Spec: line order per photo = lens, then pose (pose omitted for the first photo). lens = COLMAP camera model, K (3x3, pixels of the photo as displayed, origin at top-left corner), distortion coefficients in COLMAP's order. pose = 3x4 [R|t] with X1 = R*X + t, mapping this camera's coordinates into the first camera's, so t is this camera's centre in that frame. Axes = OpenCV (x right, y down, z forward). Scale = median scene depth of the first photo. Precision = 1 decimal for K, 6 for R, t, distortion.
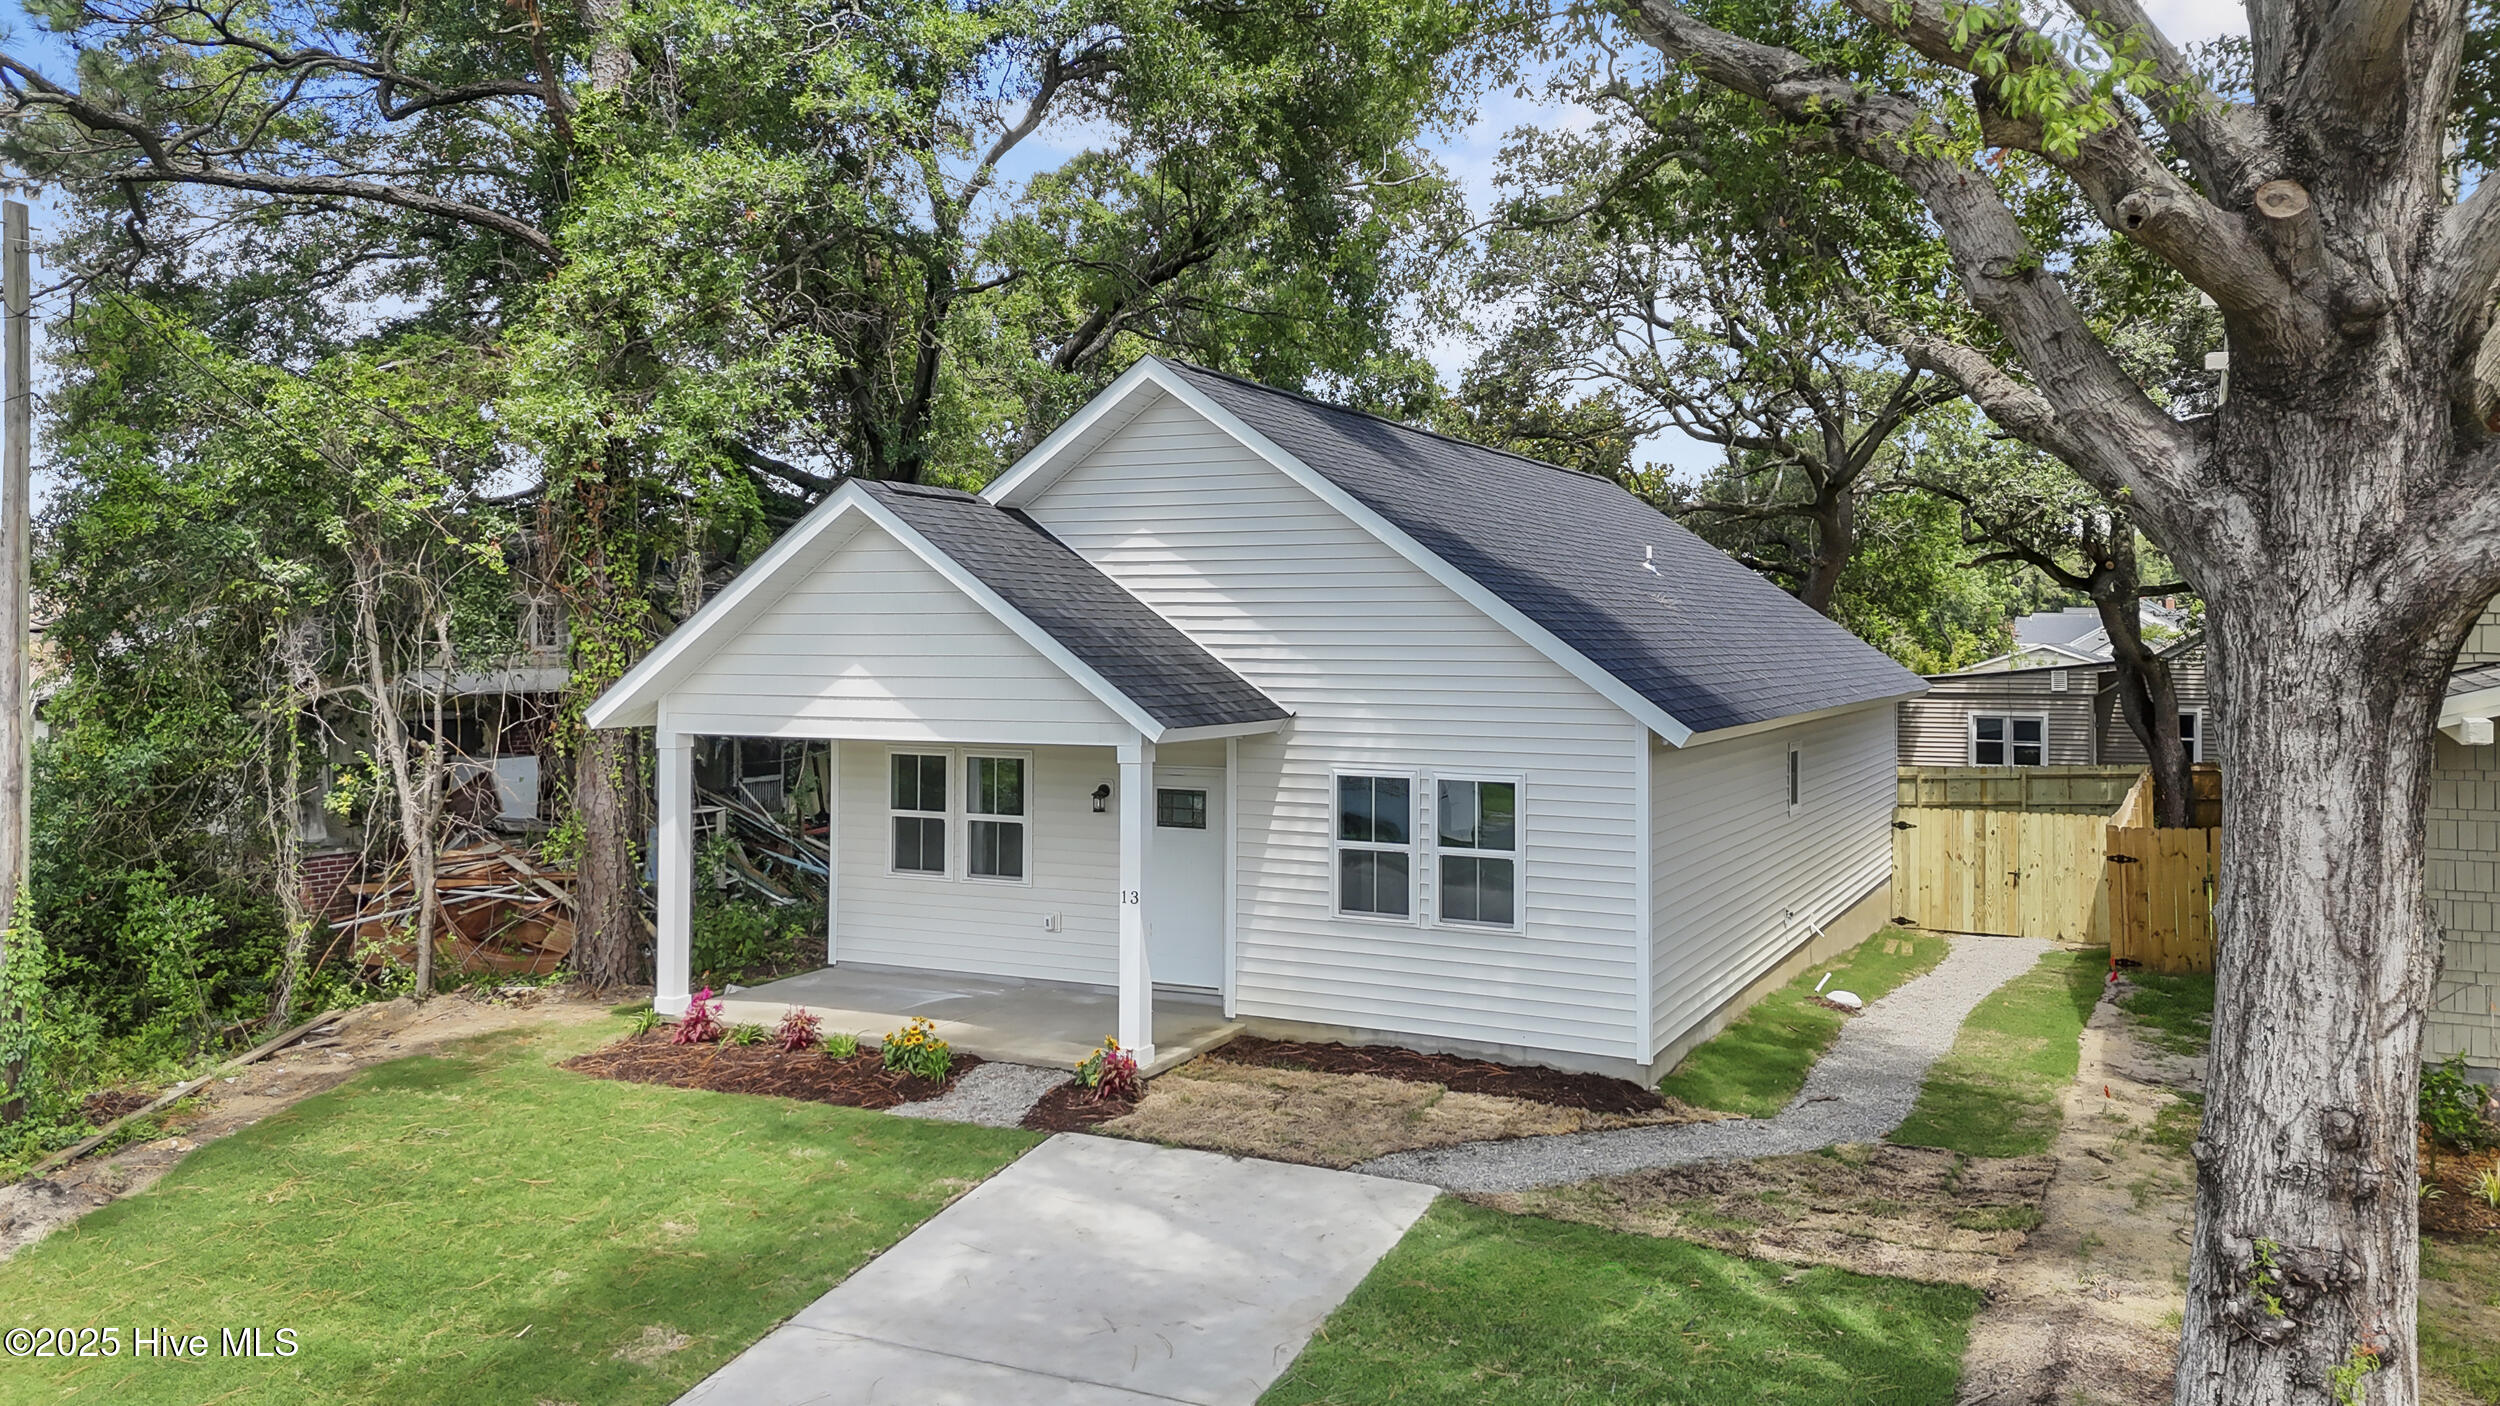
lens RADIAL K [[1835.2, 0, 1252.9], [0, 1835.2, 642.8], [0, 0, 1]] dist [0.007855, 0.002456]
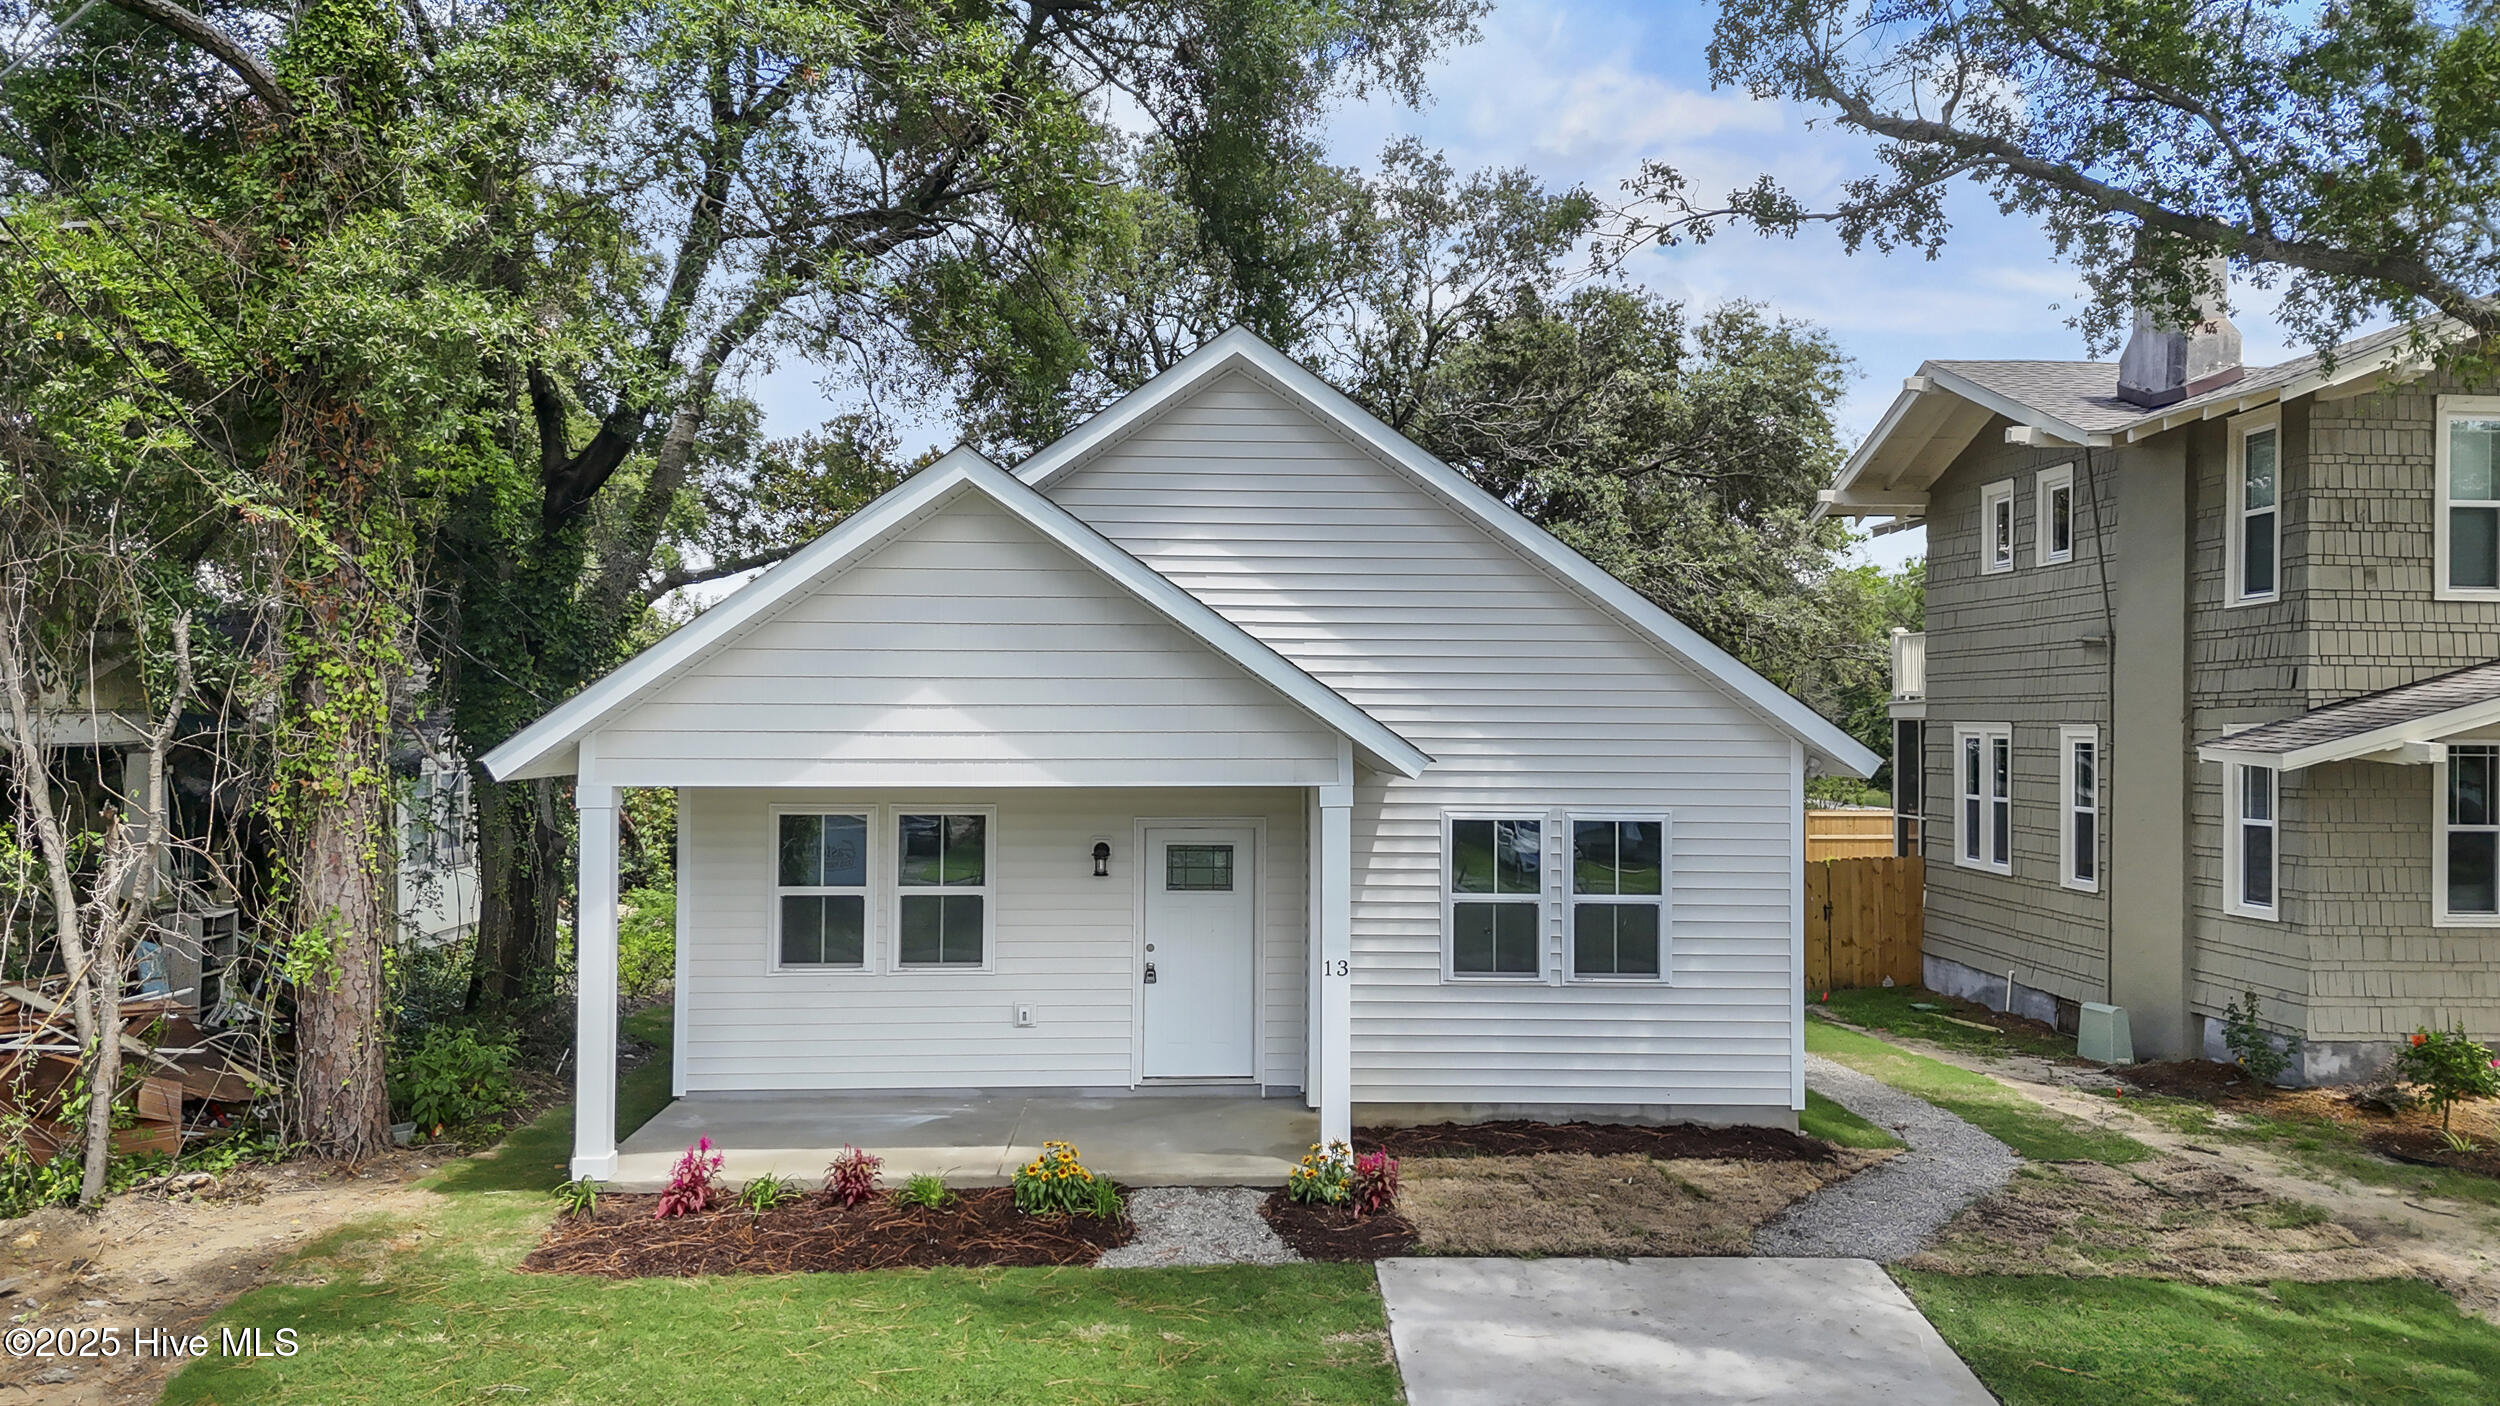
lens RADIAL K [[1855.7, 0, 1250.0], [0, 1855.7, 703.0], [0, 0, 1]] dist [0.041162, -0.057140]
pose [[0.882233, 0.006527, 0.470767, -0.475827], [-0.001316, 0.999934, -0.011397, 0.026934], [-0.470811, 0.009435, 0.882184, 0.261203]]
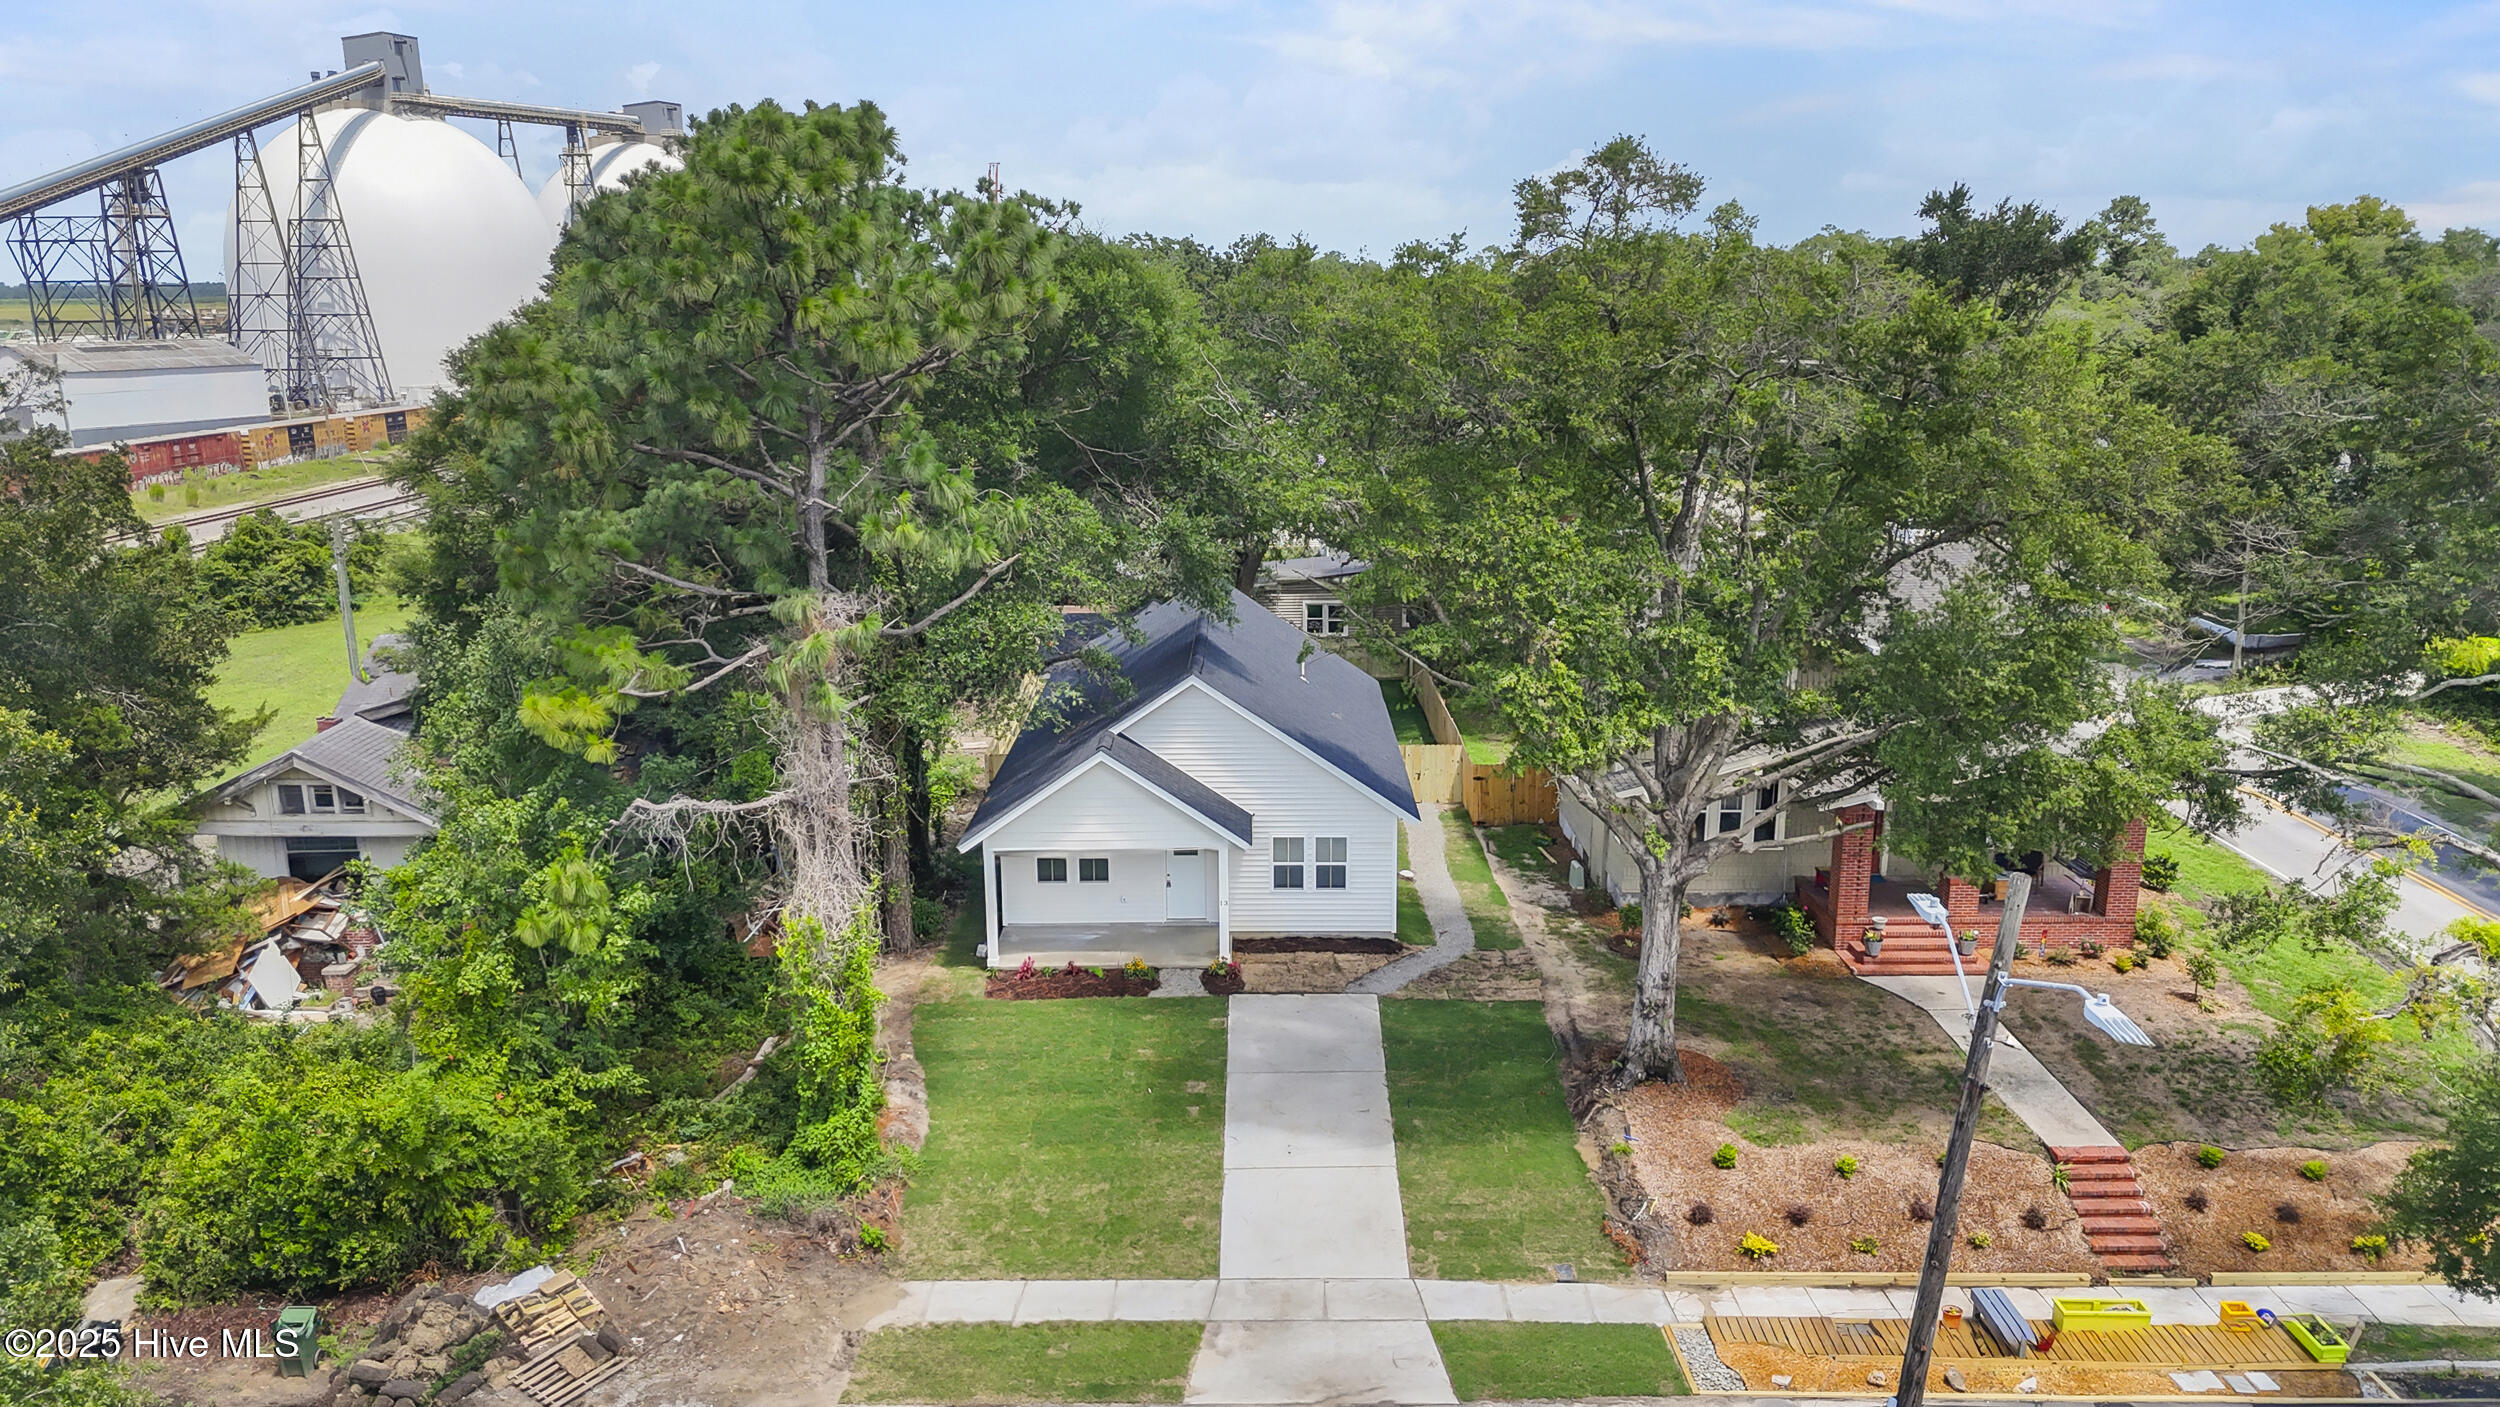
lens RADIAL K [[1835.2, 0, 1252.9], [0, 1835.2, 643.3], [0, 0, 1]] dist [0.007855, 0.002456]
pose [[0.895123, -0.076957, 0.439127, -1.090648], [-0.001630, 0.984417, 0.175842, -0.646662], [-0.445817, -0.158116, 0.881049, -1.190114]]
